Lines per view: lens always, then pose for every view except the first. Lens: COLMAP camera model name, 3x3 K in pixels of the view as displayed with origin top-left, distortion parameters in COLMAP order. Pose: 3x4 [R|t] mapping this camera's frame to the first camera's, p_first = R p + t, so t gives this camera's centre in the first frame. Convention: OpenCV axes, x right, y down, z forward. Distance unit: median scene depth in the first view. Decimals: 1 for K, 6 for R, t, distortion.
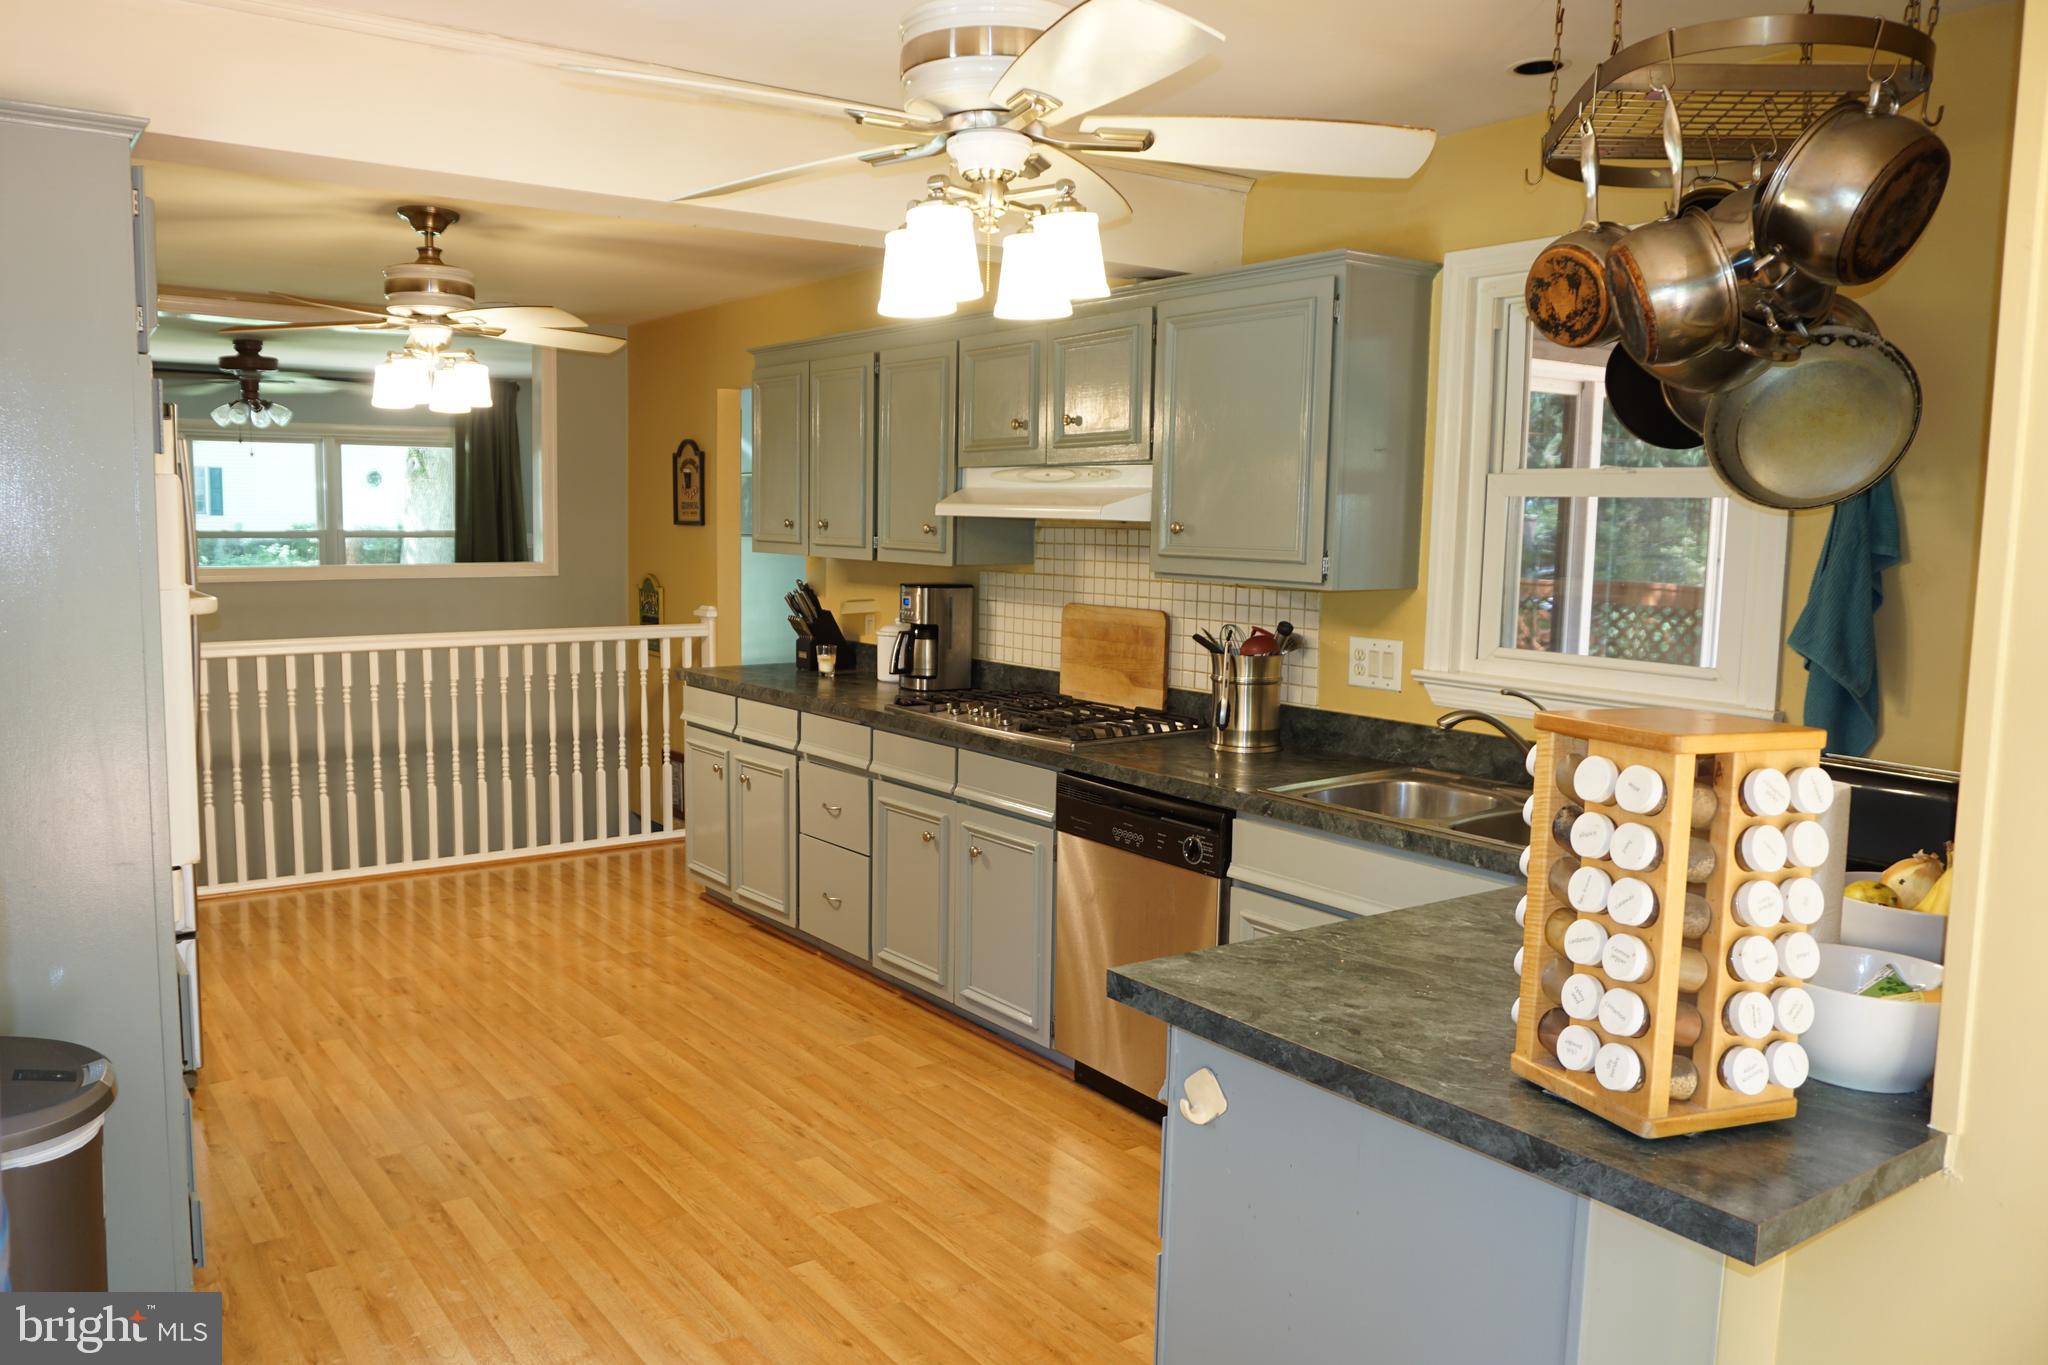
lens RADIAL K [[1401.8, 0, 931.1], [0, 1401.8, 678.5], [0, 0, 1]] dist [-0.036462, 0.004449]
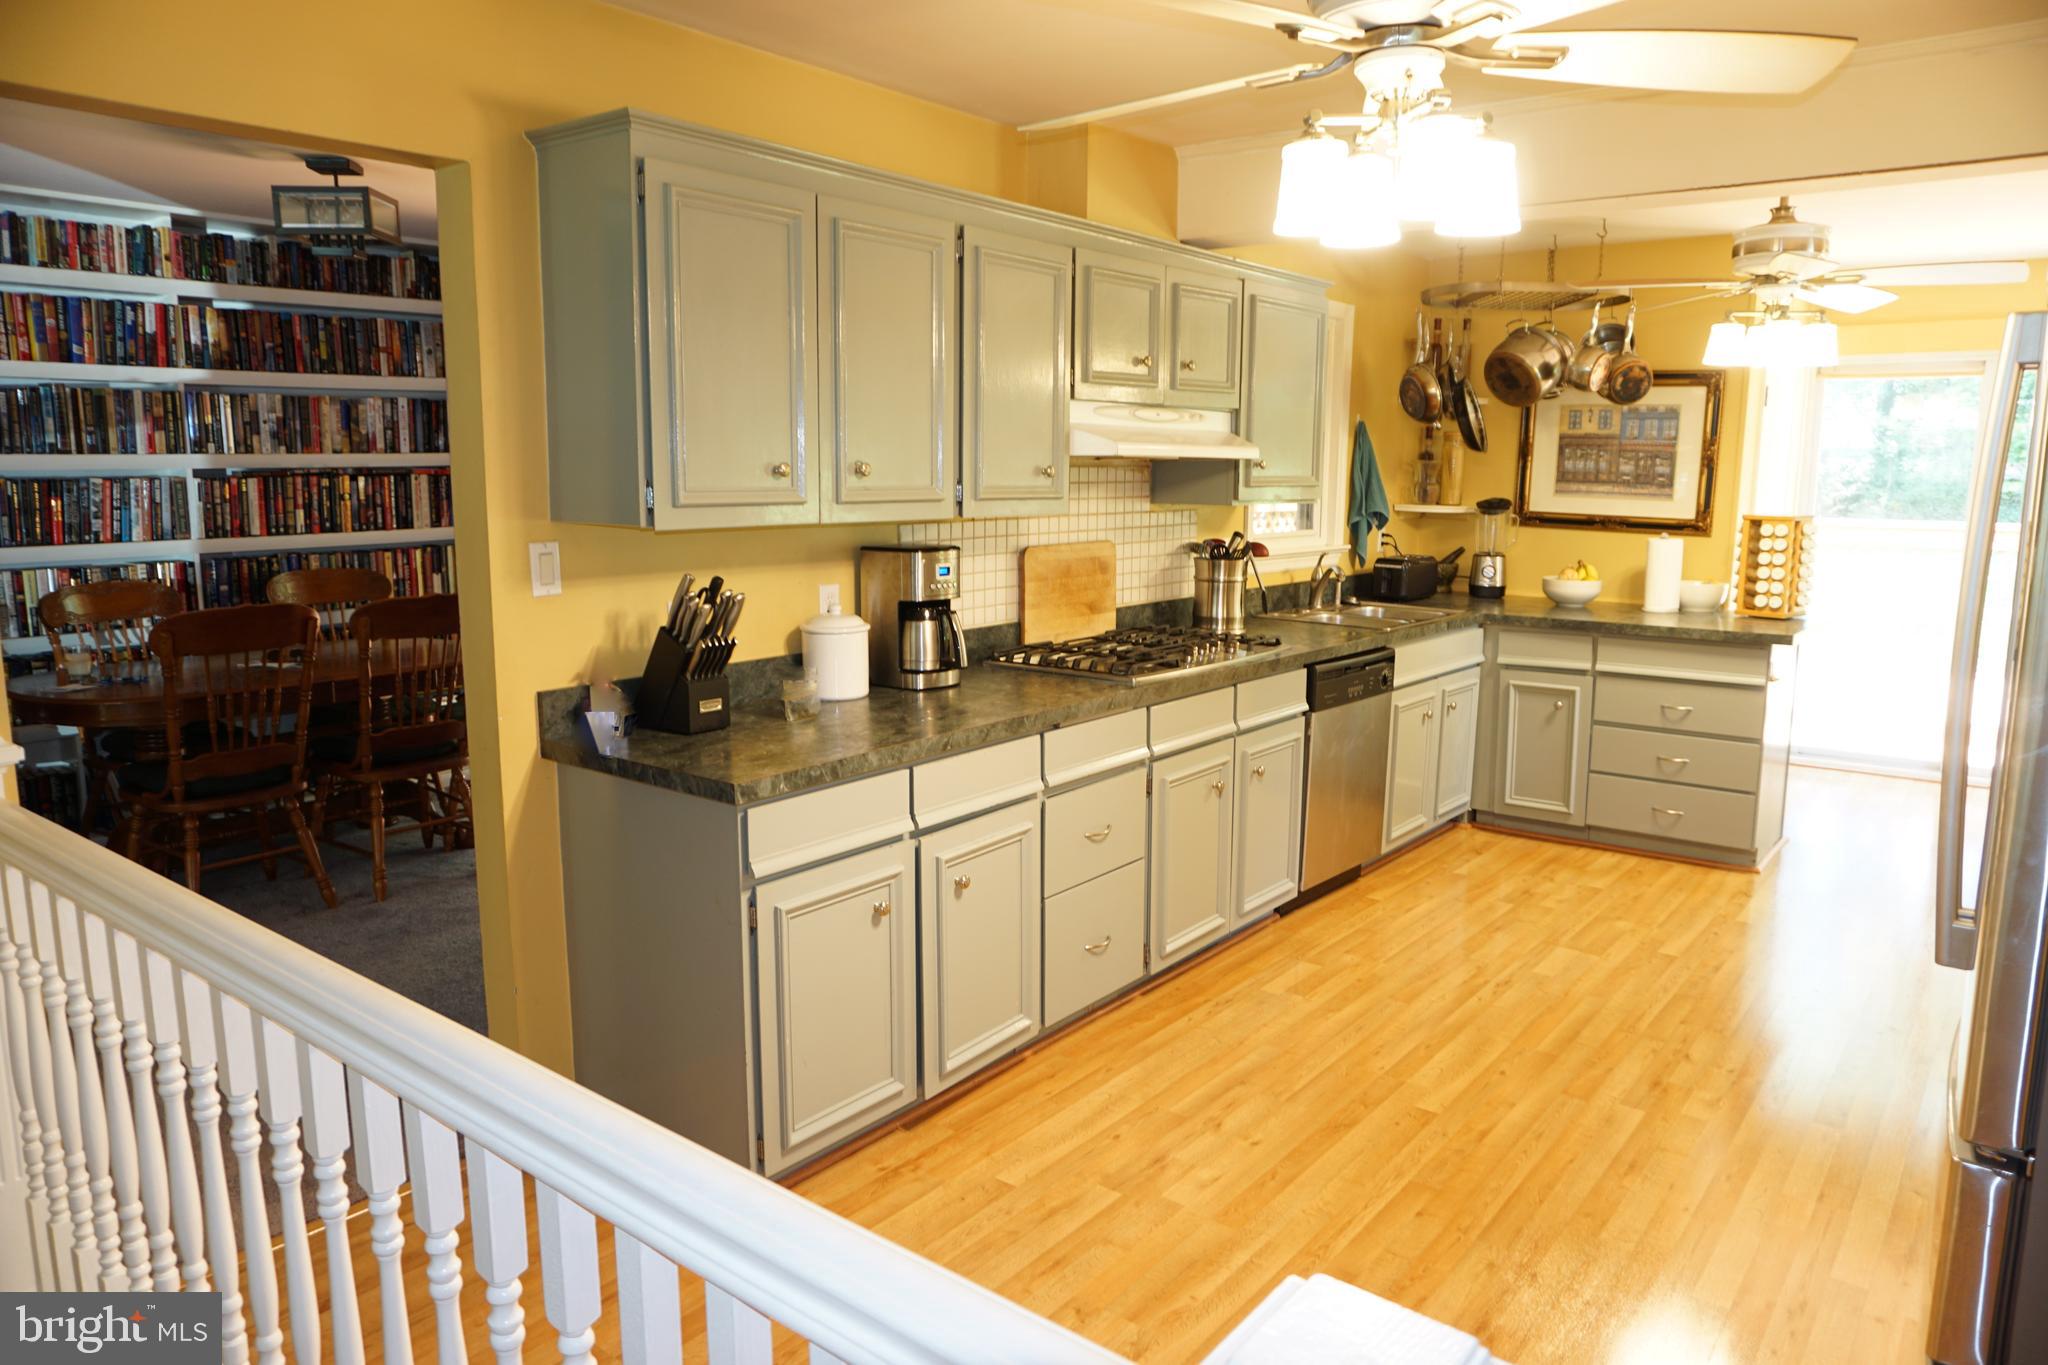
lens RADIAL K [[1401.8, 0, 931.1], [0, 1401.8, 678.5], [0, 0, 1]] dist [-0.036462, 0.004449]
pose [[-0.247235, -0.163355, 0.955086, -0.890718], [0.106971, 0.975060, 0.194462, -0.175468], [-0.963033, 0.150244, -0.223595, 1.425507]]
